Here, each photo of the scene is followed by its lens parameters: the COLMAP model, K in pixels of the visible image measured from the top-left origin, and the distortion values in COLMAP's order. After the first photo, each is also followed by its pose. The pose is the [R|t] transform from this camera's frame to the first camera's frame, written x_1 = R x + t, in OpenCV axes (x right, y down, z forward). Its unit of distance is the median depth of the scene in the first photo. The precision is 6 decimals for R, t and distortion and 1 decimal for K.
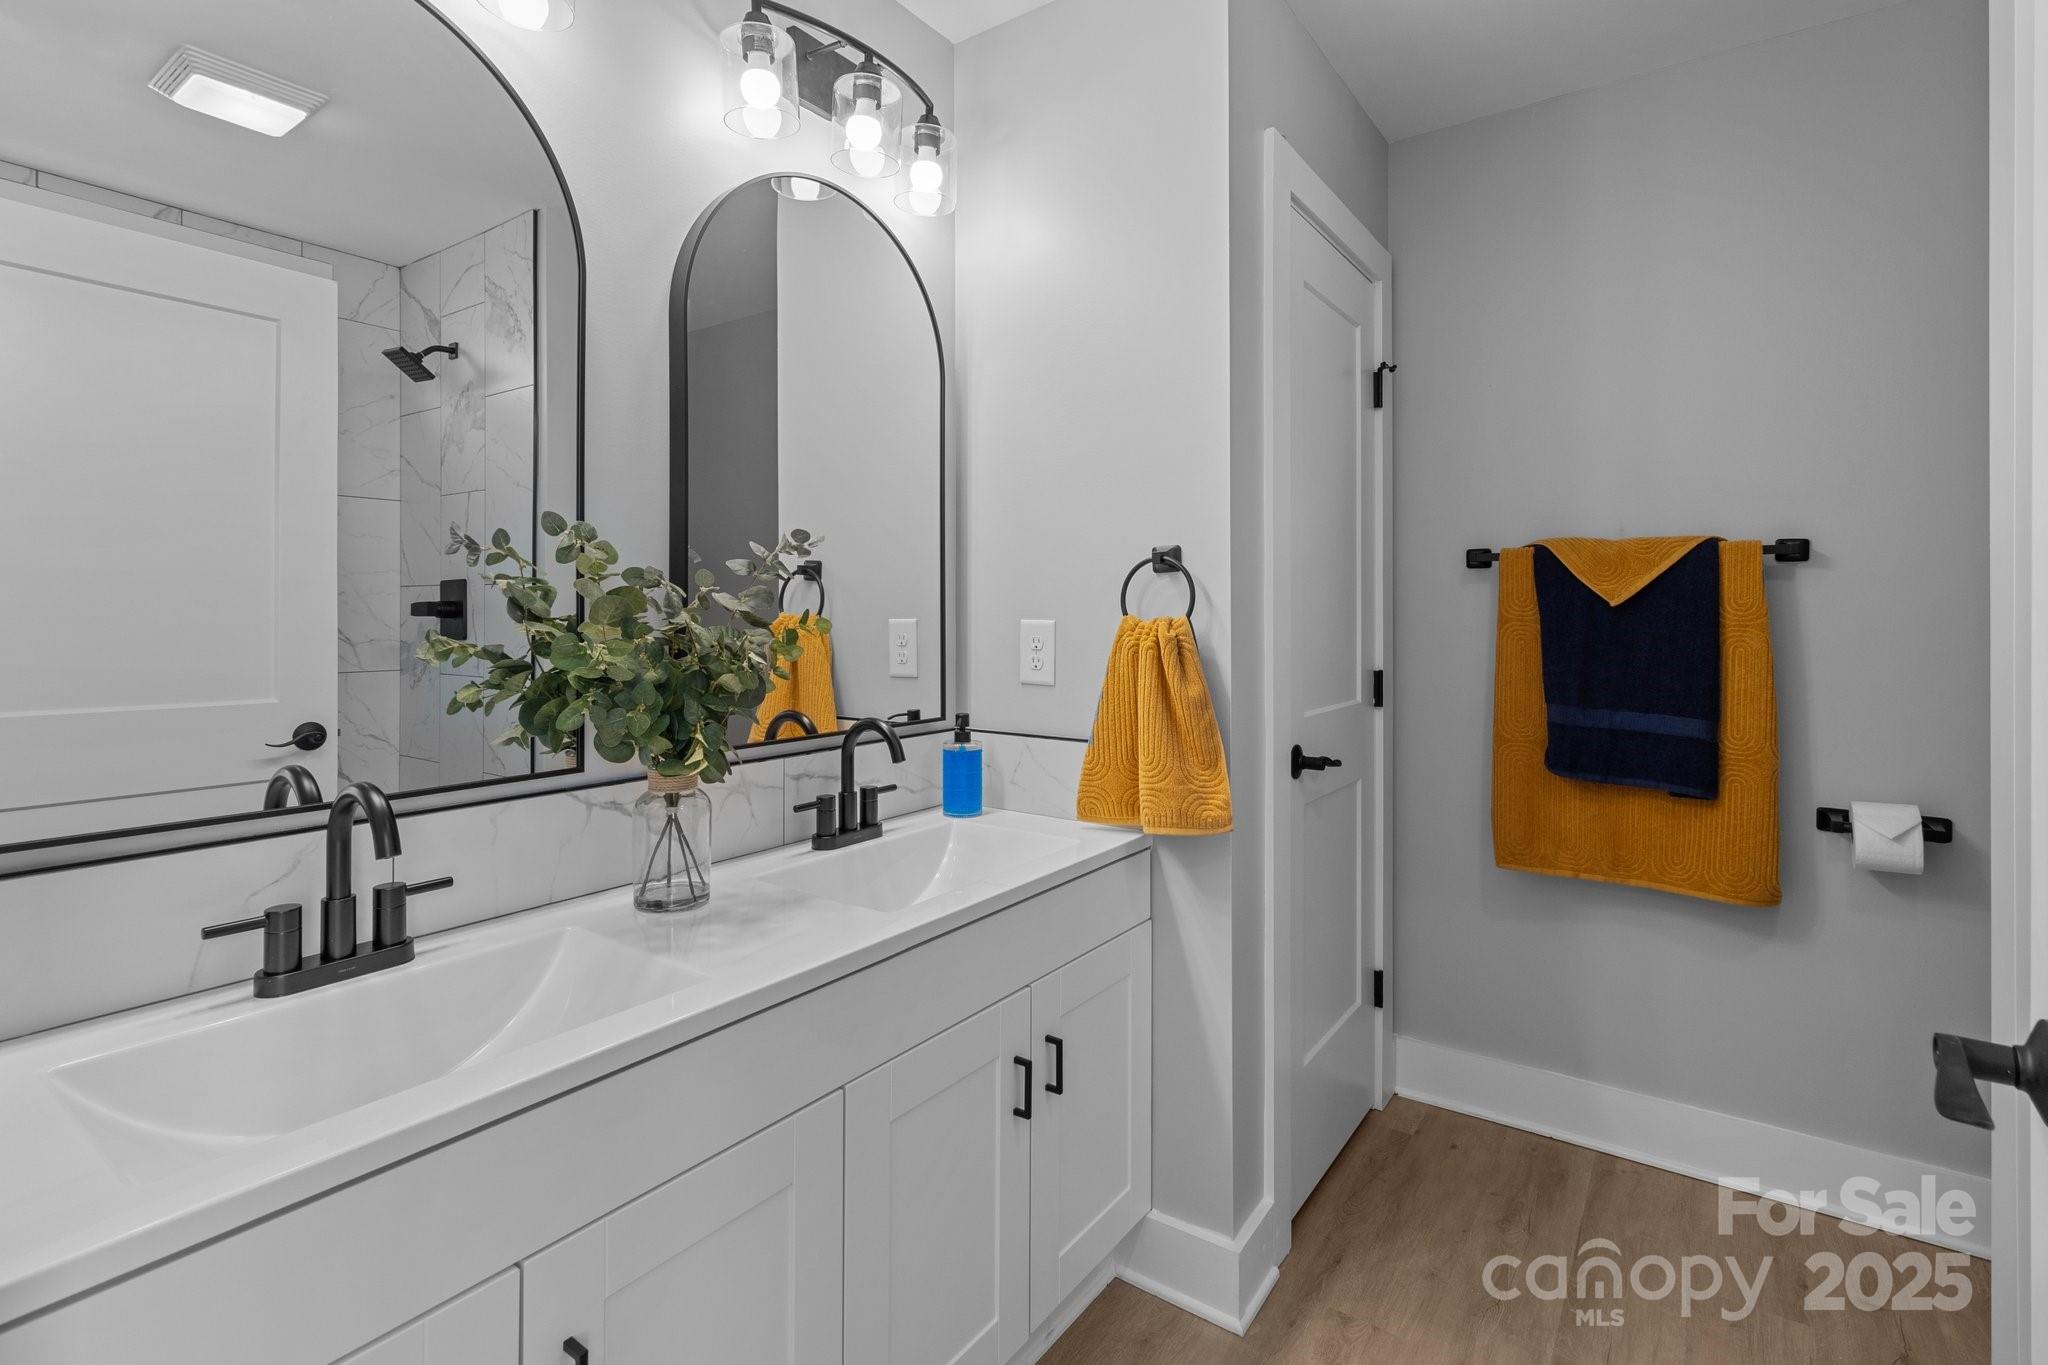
lens RADIAL K [[963.2, 0, 1021.7], [0, 963.2, 610.6], [0, 0, 1]] dist [-0.002421, 0.000237]
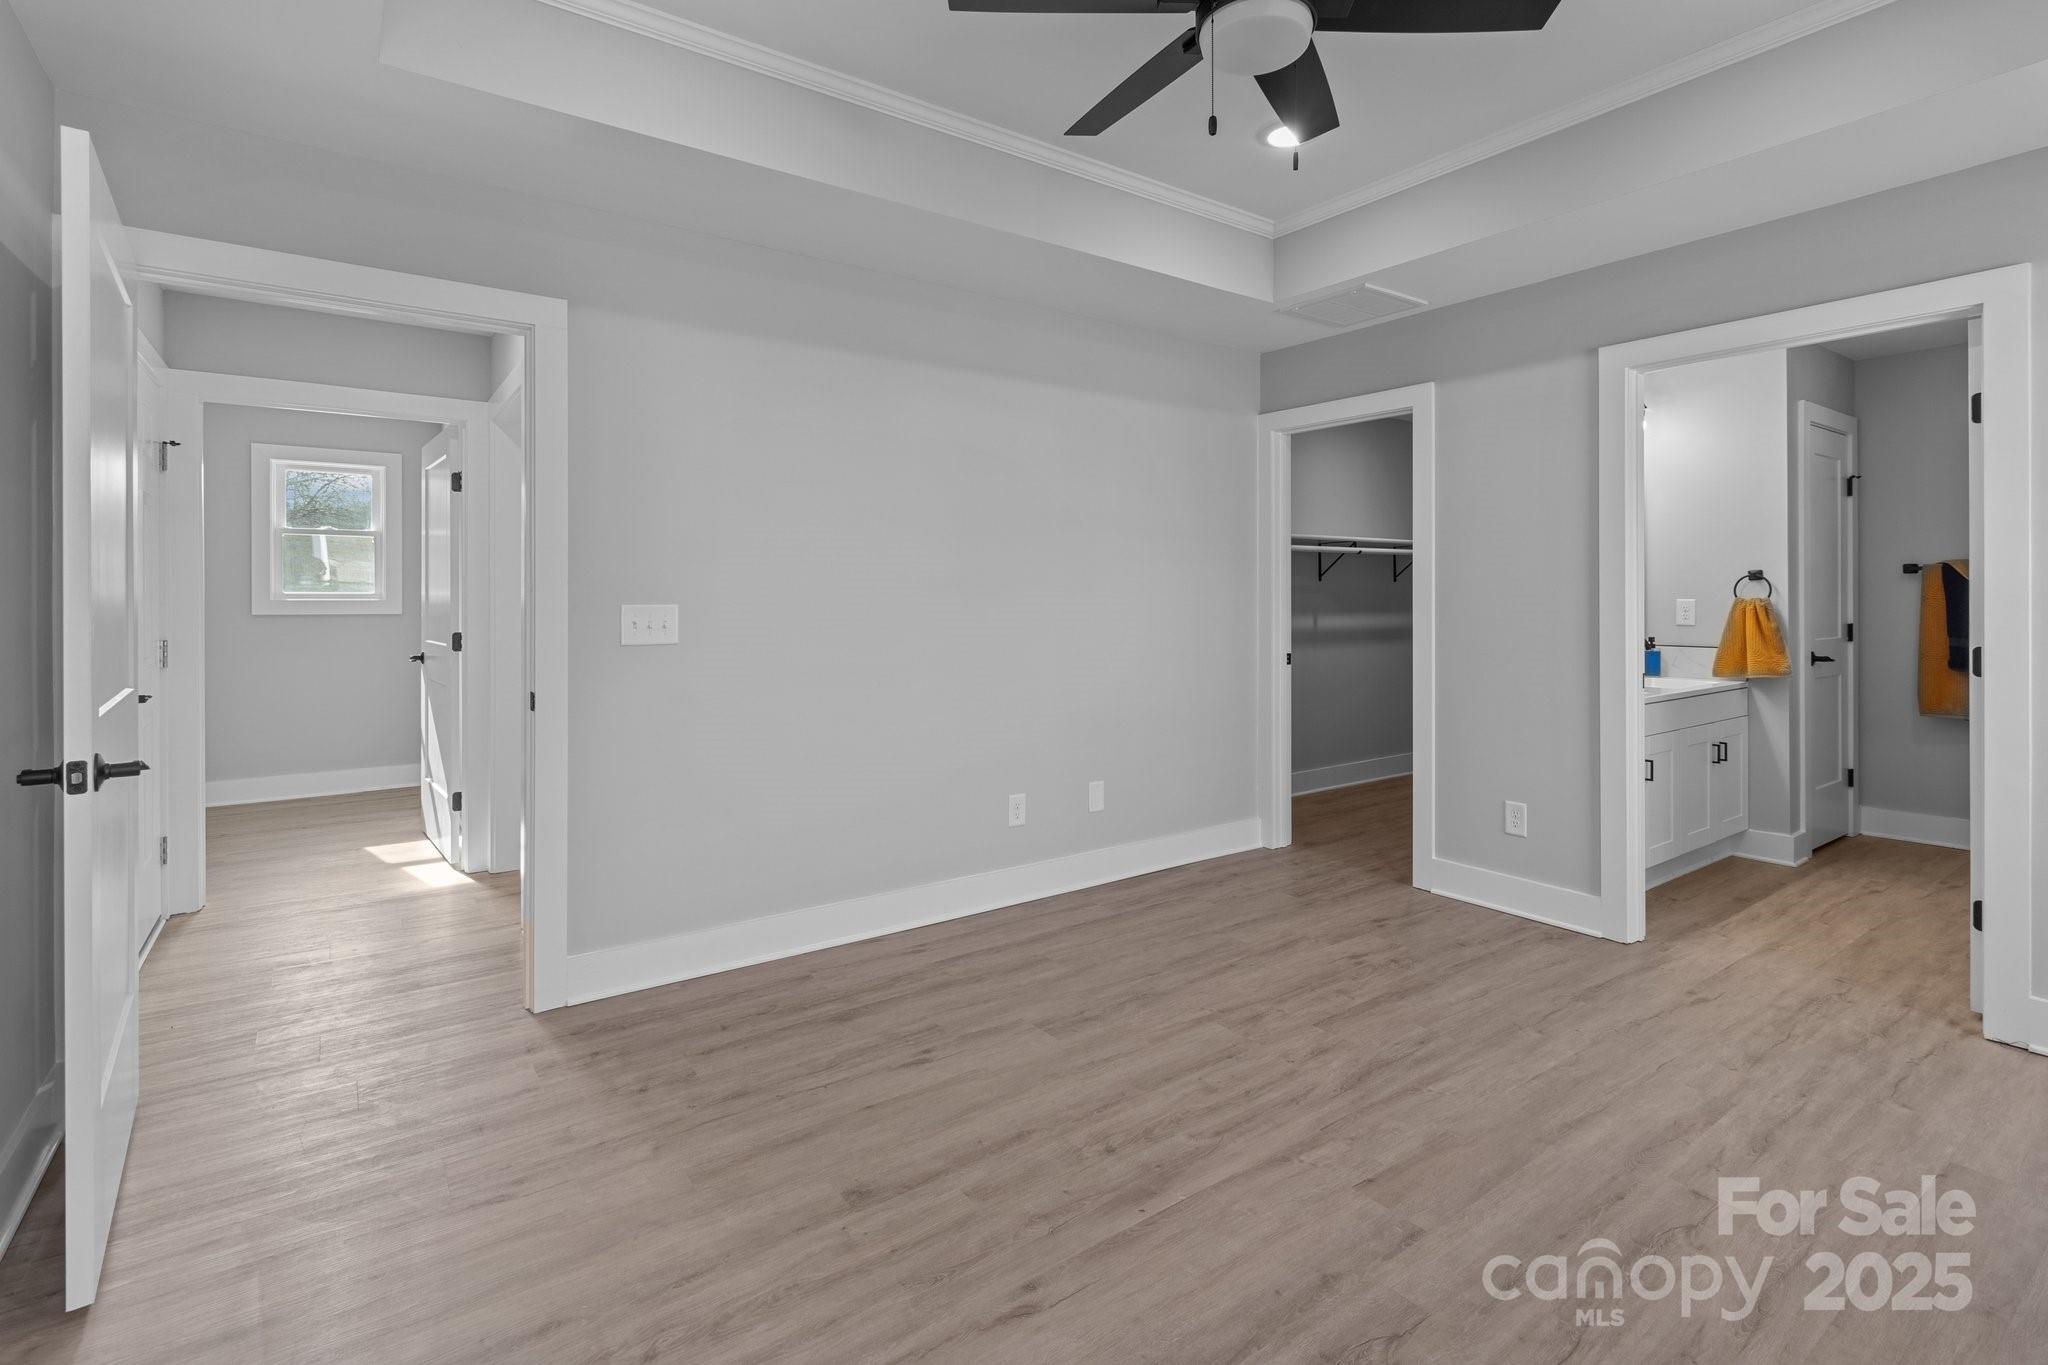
lens RADIAL K [[963.2, 0, 1036.9], [0, 963.2, 602.9], [0, 0, 1]] dist [-0.002421, 0.000237]
pose [[0.949866, -0.003423, -0.312639, -0.846550], [0.004690, 0.999984, 0.003301, 0.003594], [0.312622, -0.004602, 0.949866, -1.984032]]
